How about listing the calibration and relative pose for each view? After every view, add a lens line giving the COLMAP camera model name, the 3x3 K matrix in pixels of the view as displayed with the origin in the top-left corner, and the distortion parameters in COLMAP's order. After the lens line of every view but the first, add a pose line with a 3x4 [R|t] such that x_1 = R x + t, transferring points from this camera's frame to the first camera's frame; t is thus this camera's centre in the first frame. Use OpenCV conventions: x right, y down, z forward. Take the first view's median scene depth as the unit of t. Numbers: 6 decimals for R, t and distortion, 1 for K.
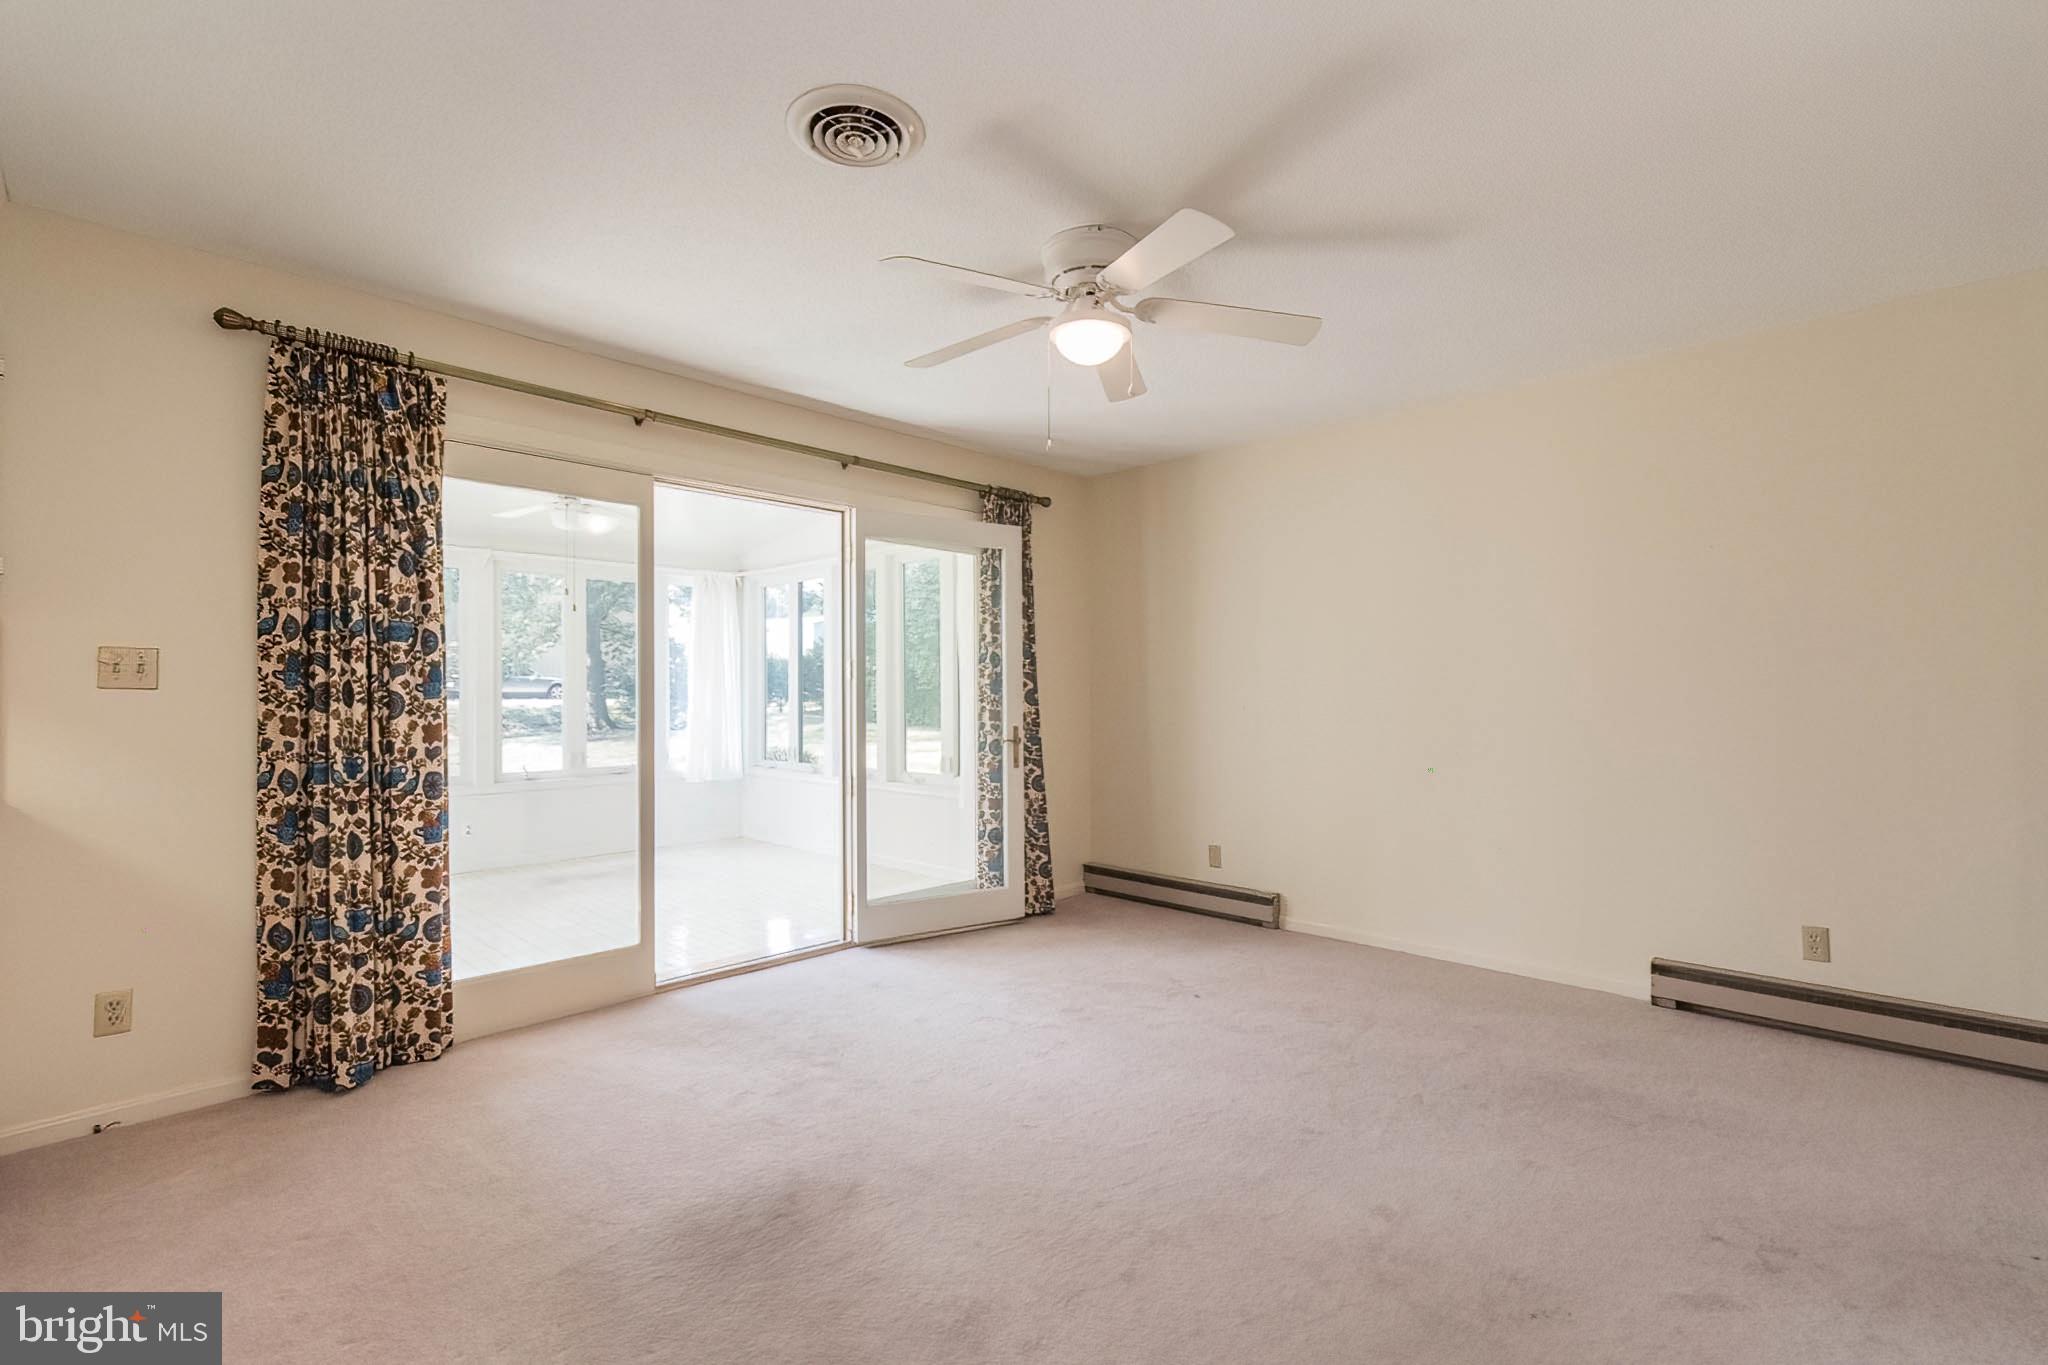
lens RADIAL K [[906.3, 0, 1021.3], [0, 906.3, 668.9], [0, 0, 1]] dist [0.000938, 0.000201]
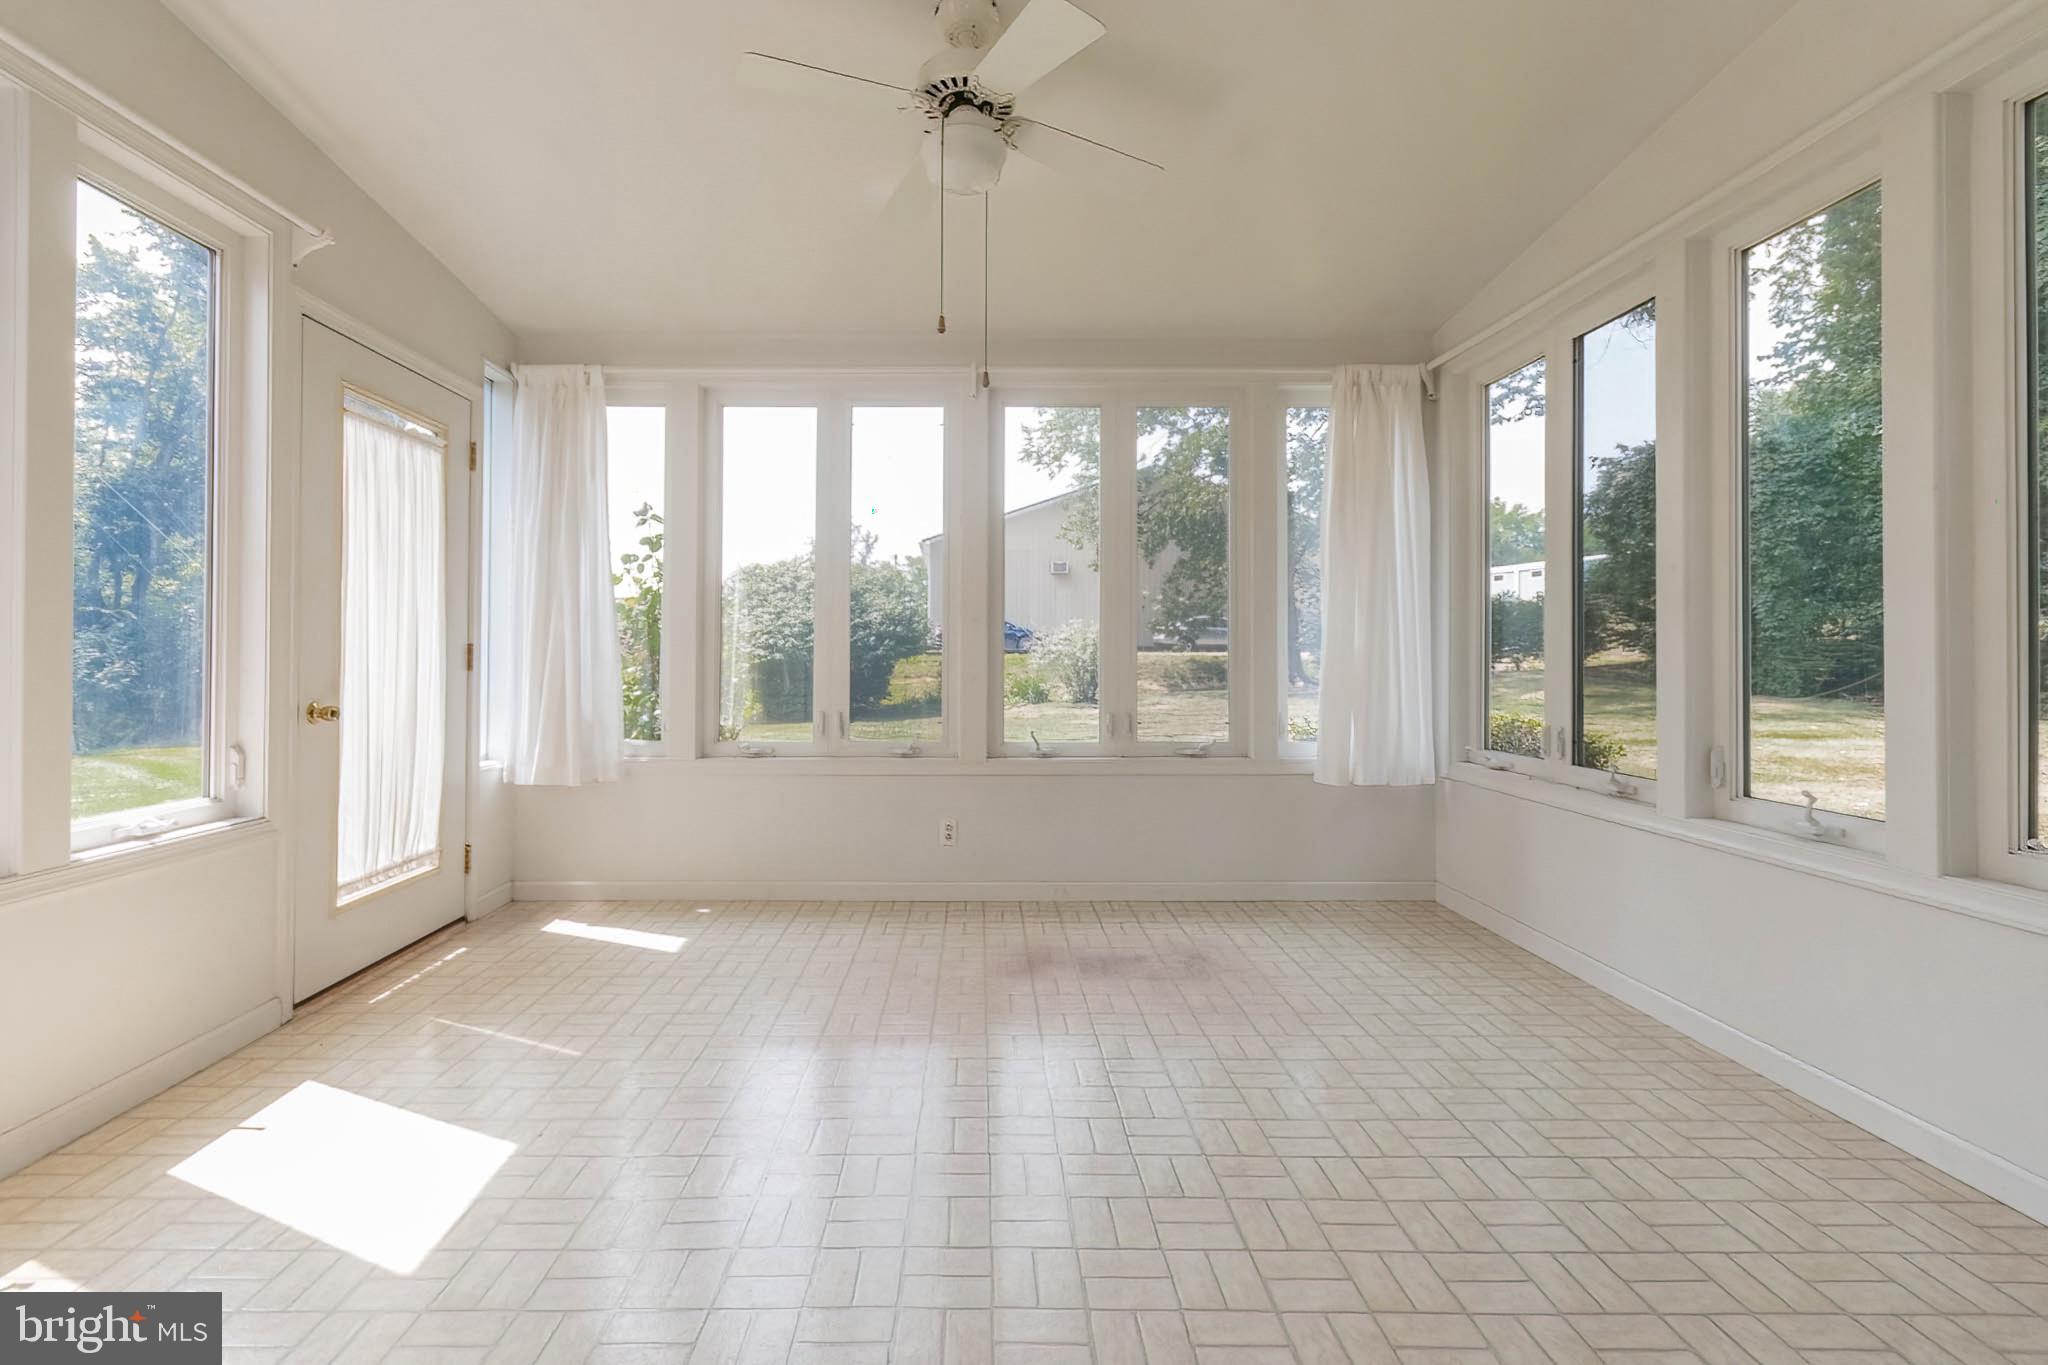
lens RADIAL K [[906.3, 0, 1021.3], [0, 906.3, 668.9], [0, 0, 1]] dist [0.000938, 0.000201]
pose [[0.725196, 0.015303, -0.688372, -0.137841], [0.013943, 0.999222, 0.036903, 0.039038], [0.688401, -0.036359, 0.724418, 0.505401]]
